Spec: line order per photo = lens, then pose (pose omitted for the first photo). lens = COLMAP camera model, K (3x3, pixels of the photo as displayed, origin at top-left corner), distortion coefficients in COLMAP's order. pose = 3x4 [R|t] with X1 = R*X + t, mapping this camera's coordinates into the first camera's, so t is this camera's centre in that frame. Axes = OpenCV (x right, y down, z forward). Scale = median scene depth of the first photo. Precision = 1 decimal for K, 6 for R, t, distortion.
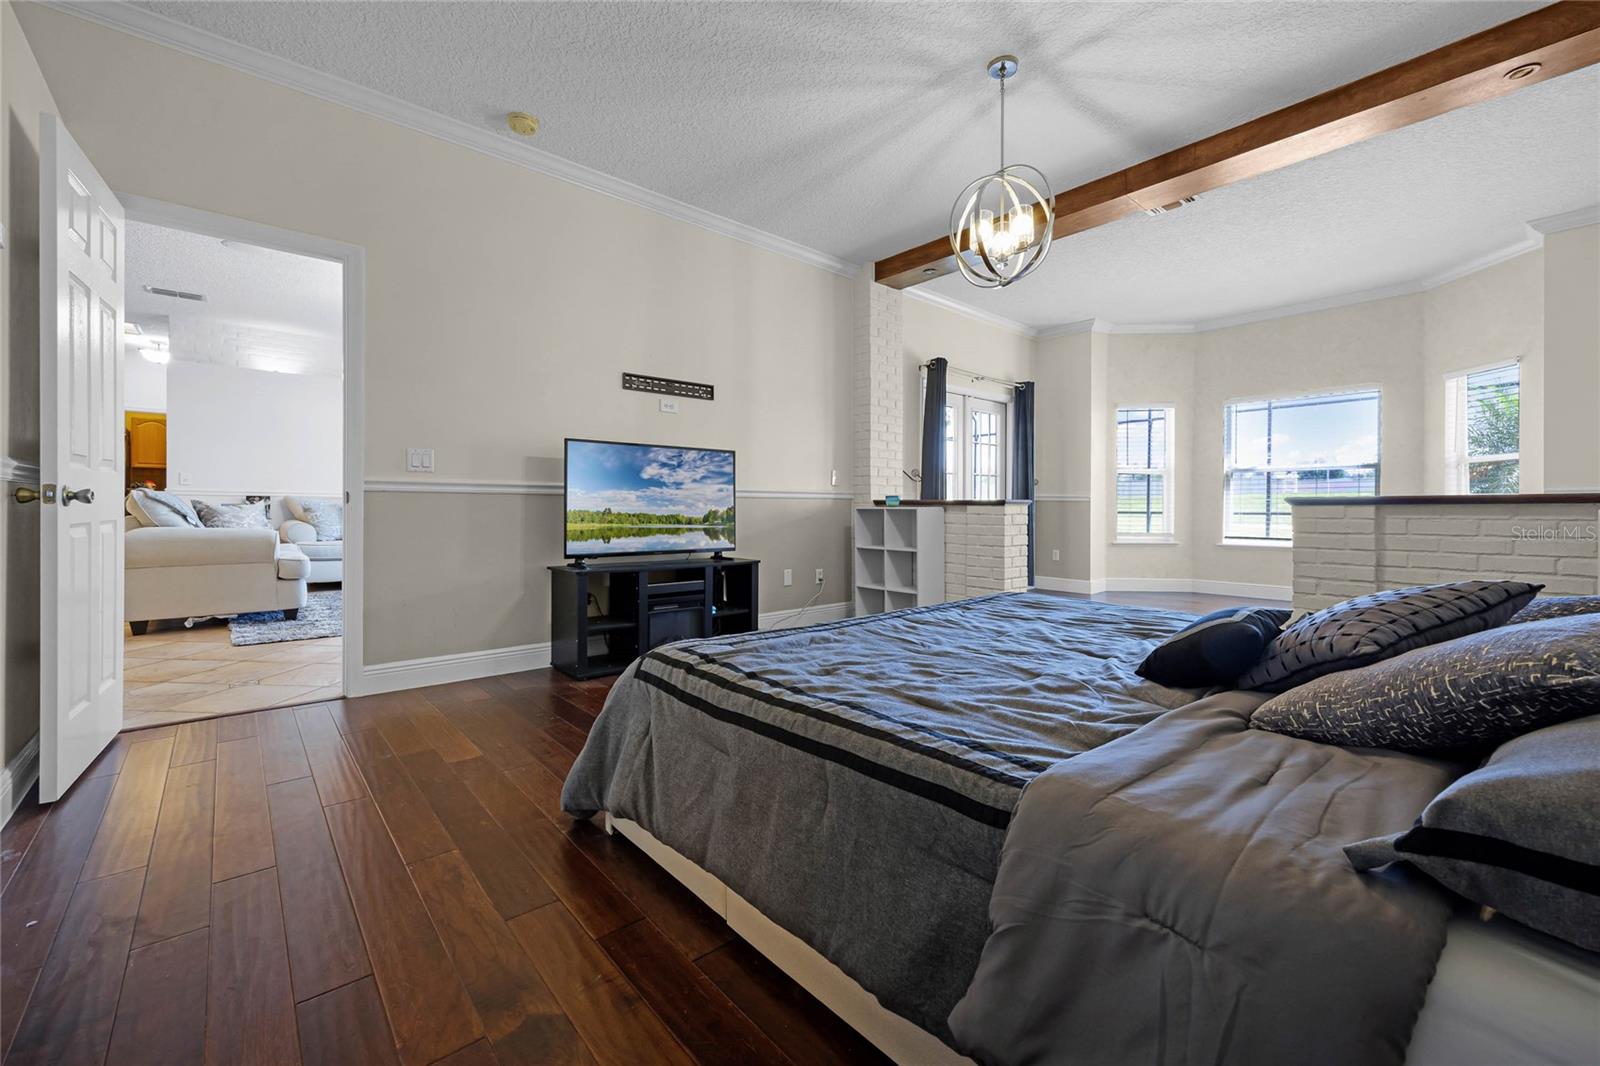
lens RADIAL K [[651.3, 0, 799.4], [0, 651.3, 504.3], [0, 0, 1]] dist [0.024136, 0.000207]
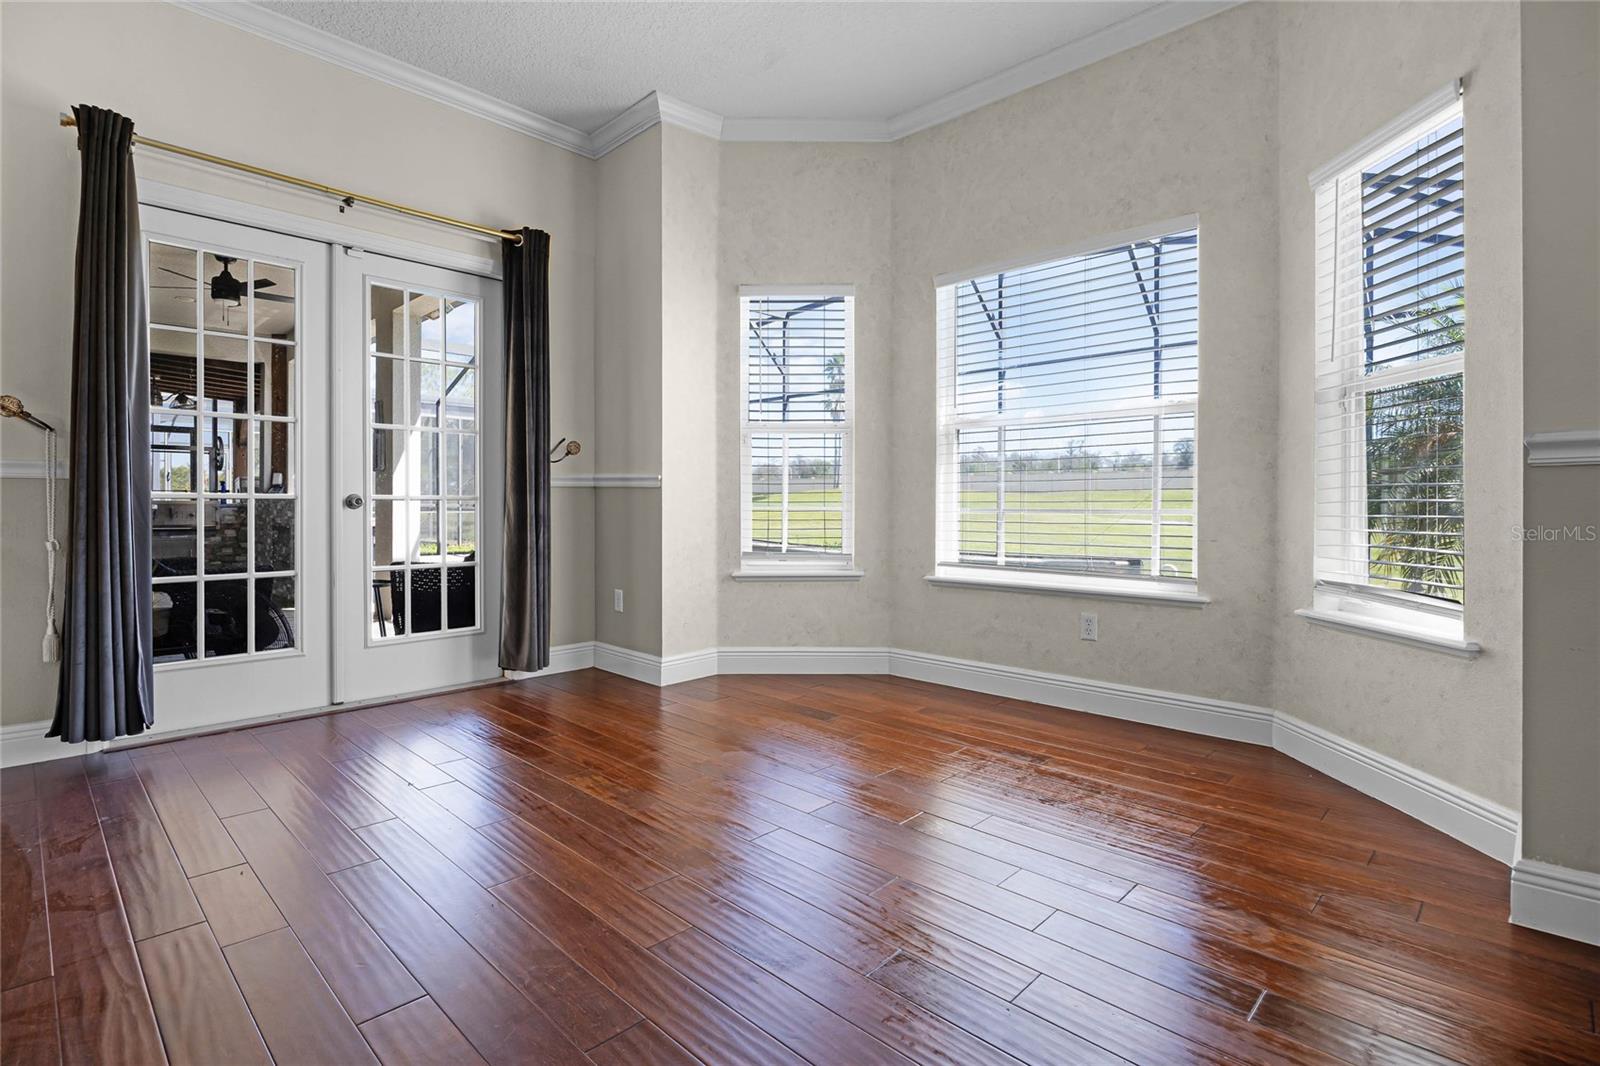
lens RADIAL K [[798.4, 0, 765.0], [0, 798.4, 505.8], [0, 0, 1]] dist [-0.003589, -0.000888]
pose [[0.998847, 0.002618, 0.047936, 0.762214], [-0.002719, 0.999994, 0.002032, 0.011835], [-0.047930, -0.002160, 0.998848, 0.658772]]
